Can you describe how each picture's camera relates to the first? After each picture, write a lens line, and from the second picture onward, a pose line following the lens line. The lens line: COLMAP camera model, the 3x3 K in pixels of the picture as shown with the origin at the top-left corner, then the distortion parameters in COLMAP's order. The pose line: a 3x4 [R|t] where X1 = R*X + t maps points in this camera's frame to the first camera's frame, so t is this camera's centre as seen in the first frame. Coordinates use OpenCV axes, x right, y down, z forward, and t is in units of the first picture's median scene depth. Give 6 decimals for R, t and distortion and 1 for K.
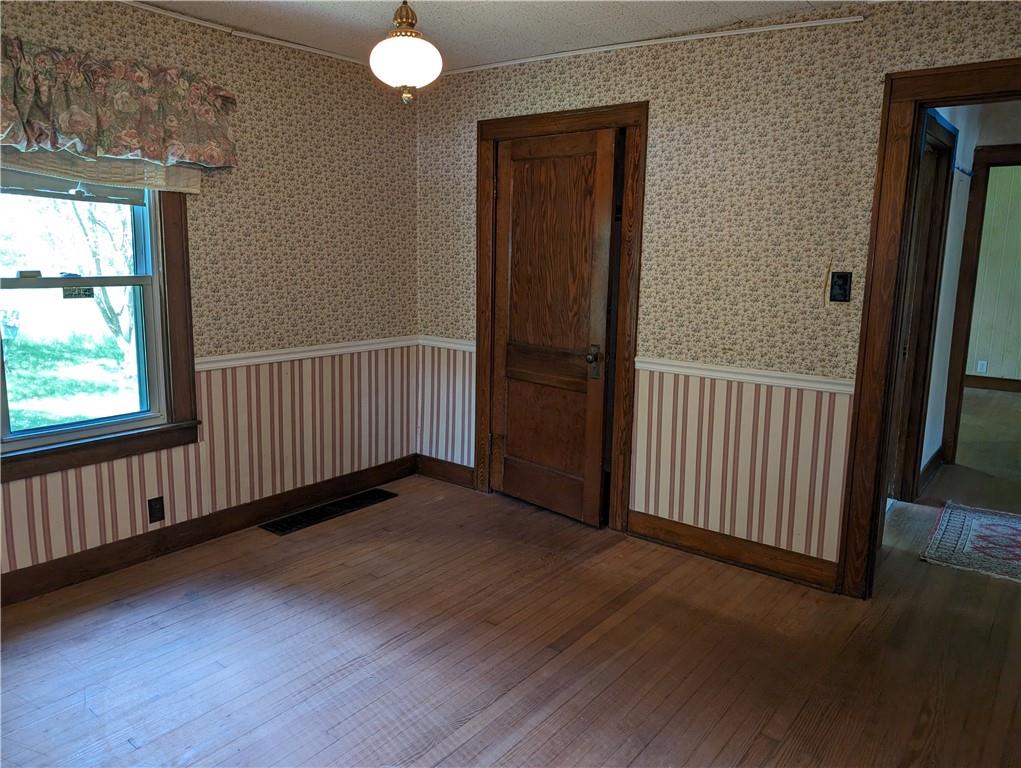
lens RADIAL K [[731.8, 0, 518.9], [0, 731.8, 364.9], [0, 0, 1]] dist [0.017014, -0.017370]
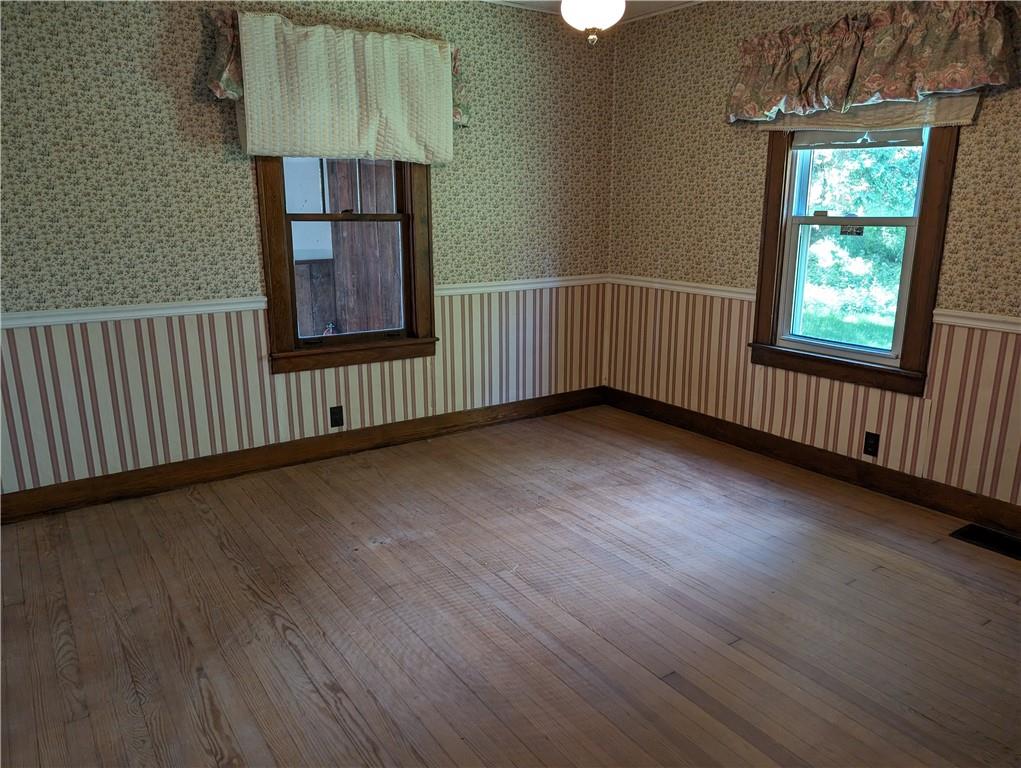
lens RADIAL K [[731.8, 0, 511.0], [0, 731.8, 382.7], [0, 0, 1]] dist [0.017014, -0.017370]
pose [[-0.314417, 0.203661, -0.927181, 0.631556], [-0.152966, 0.953081, 0.261223, -0.082665], [0.936879, 0.223960, -0.268512, 0.792629]]
